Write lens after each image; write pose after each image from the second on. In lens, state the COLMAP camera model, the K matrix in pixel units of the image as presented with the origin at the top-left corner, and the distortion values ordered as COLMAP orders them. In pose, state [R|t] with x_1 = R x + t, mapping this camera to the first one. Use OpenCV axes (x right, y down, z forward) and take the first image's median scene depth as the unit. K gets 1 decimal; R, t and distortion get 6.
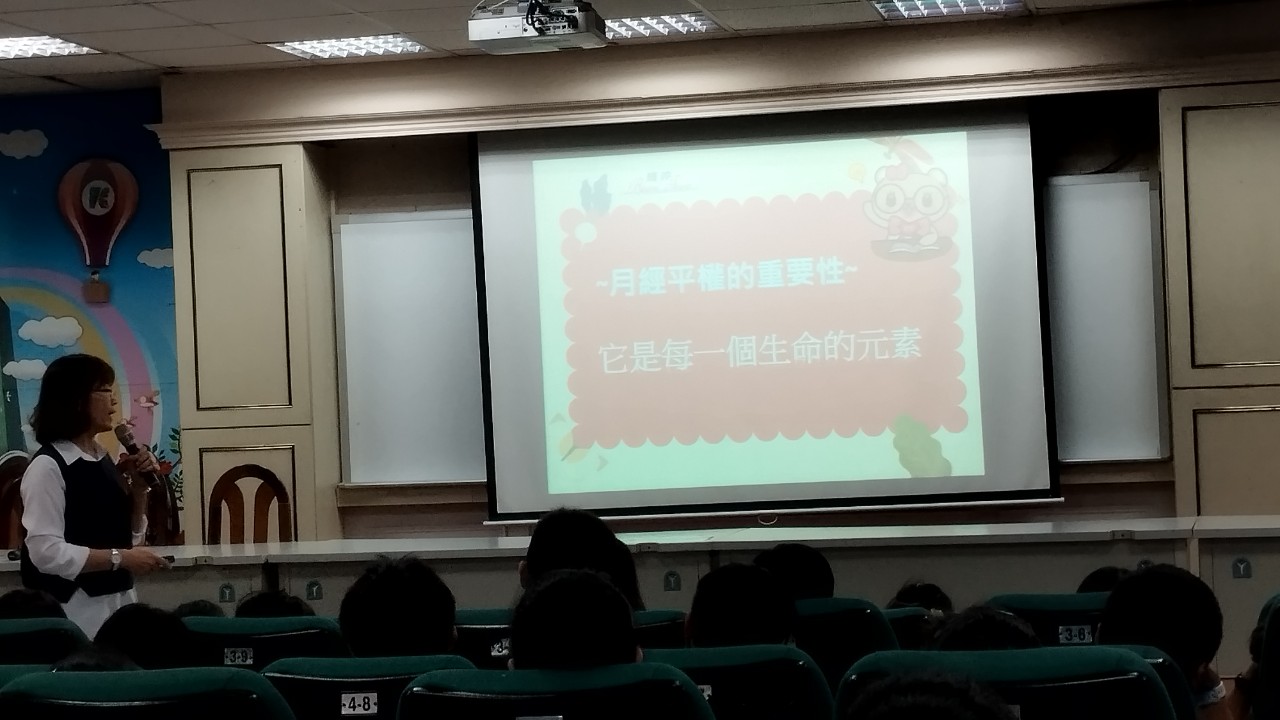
lens RADIAL K [[2667.1, 0, 632.0], [0, 2667.1, 365.2], [0, 0, 1]] dist [0.080397, 0.000000]
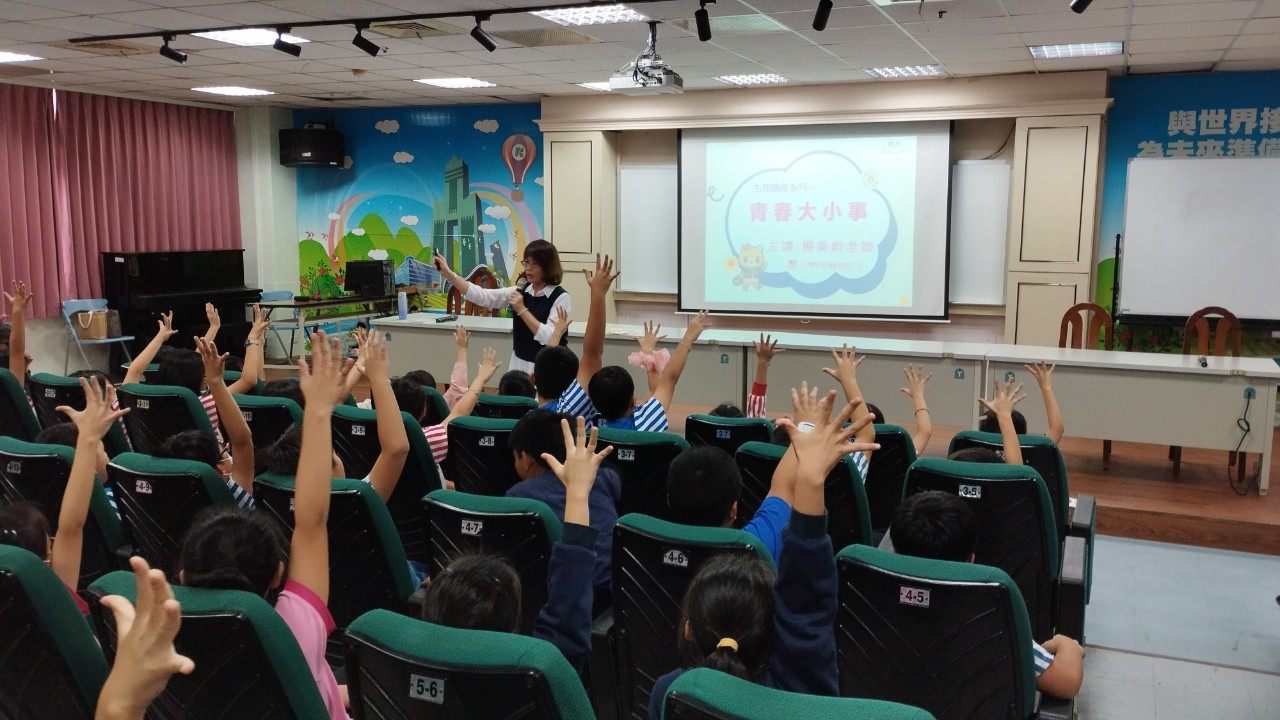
lens RADIAL K [[1062.1, 0, 644.6], [0, 1062.1, 350.3], [0, 0, 1]] dist [0.052030, -0.048101]
pose [[0.977595, 0.073191, -0.197362, 0.093489], [-0.046160, 0.989322, 0.138243, -0.028828], [0.205373, -0.126035, 0.970534, 0.156876]]
